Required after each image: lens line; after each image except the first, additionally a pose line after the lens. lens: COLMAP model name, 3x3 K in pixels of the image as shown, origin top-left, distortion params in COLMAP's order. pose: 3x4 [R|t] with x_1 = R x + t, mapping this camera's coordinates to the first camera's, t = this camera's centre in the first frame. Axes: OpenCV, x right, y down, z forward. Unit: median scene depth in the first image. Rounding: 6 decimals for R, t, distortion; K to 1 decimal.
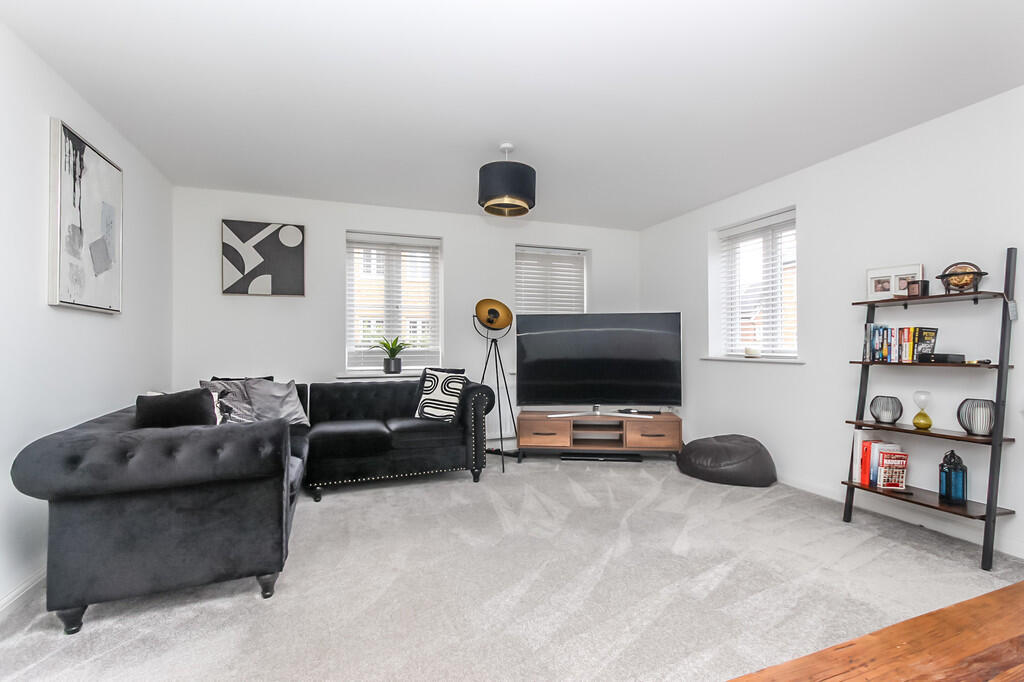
lens RADIAL K [[468.7, 0, 517.7], [0, 468.7, 345.7], [0, 0, 1]] dist [0.000195, -0.000082]
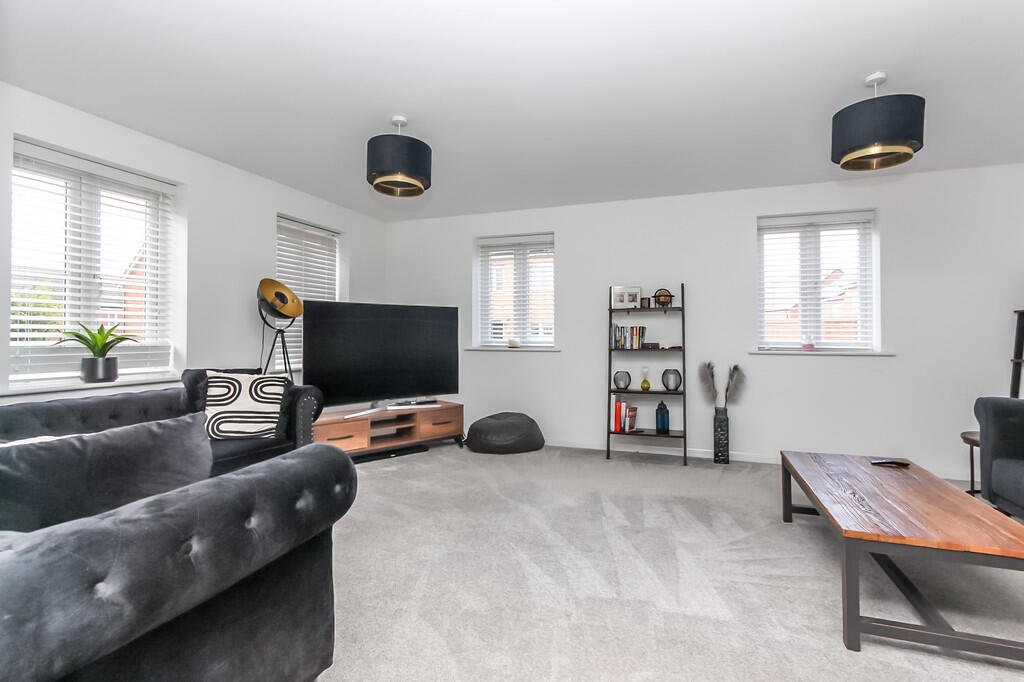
lens RADIAL K [[486.0, 0, 515.8], [0, 486.0, 331.4], [0, 0, 1]] dist [0.002821, 0.000571]
pose [[0.651210, 0.010647, 0.758823, -0.635670], [-0.001151, 0.999914, -0.013041, -0.000926], [-0.758897, 0.007619, 0.651166, 0.232550]]
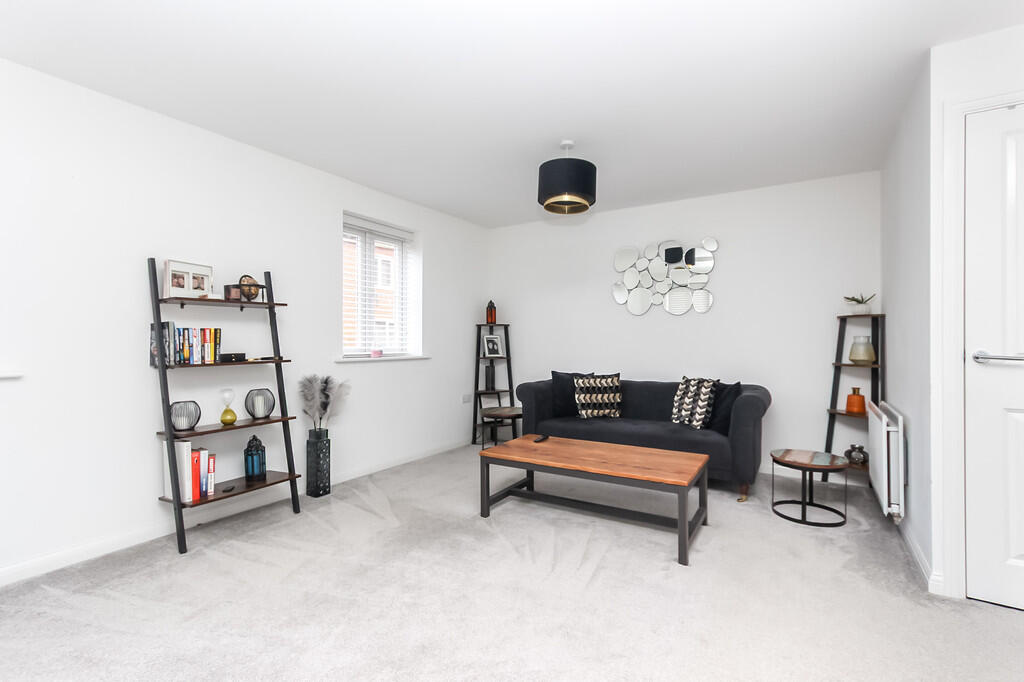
lens RADIAL K [[468.7, 0, 517.7], [0, 468.7, 345.7], [0, 0, 1]] dist [0.000195, -0.000082]
pose [[-0.617980, 0.001753, 0.786192, -0.350088], [0.010155, 0.999932, 0.005752, -0.000549], [-0.786128, 0.011538, -0.617956, 1.049499]]
